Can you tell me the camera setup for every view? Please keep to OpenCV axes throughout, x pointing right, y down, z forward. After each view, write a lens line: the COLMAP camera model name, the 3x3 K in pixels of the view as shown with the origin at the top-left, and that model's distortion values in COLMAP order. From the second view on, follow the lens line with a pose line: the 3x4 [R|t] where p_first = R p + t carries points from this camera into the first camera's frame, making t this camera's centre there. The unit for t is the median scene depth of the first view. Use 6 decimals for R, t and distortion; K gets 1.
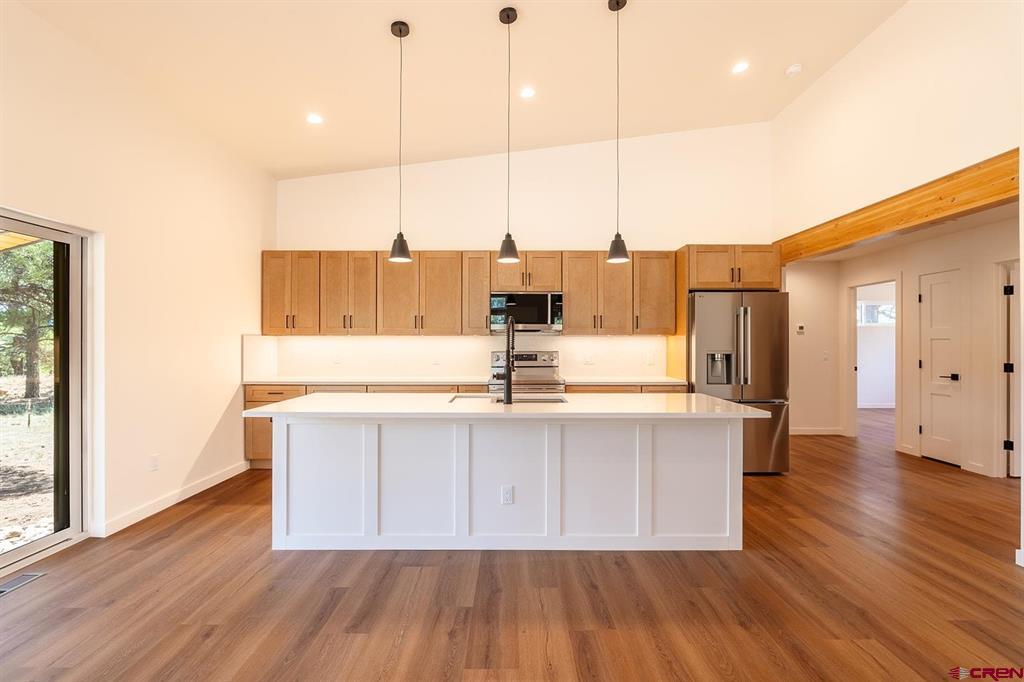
lens RADIAL K [[443.1, 0, 512.0], [0, 443.1, 341.0], [0, 0, 1]] dist [-0.003547, -0.000062]
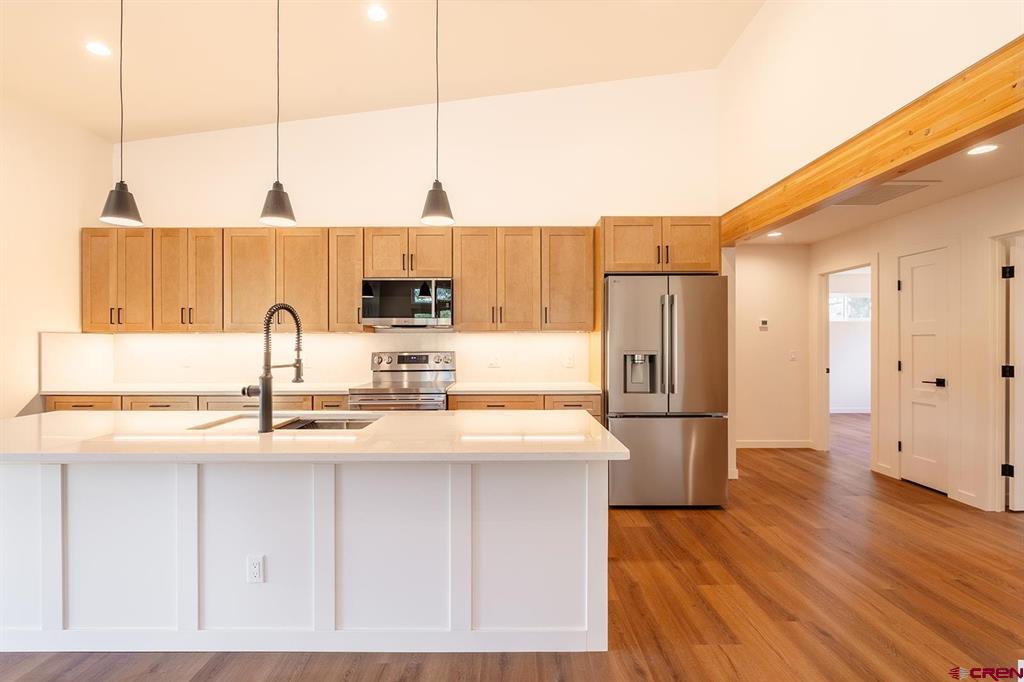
lens RADIAL K [[443.1, 0, 512.0], [0, 443.1, 341.0], [0, 0, 1]] dist [-0.003547, -0.000062]
pose [[0.999996, -0.002947, 0.000266, 0.232944], [0.002946, 0.999989, 0.003774, 0.001256], [-0.000277, -0.003773, 0.999993, 0.206133]]
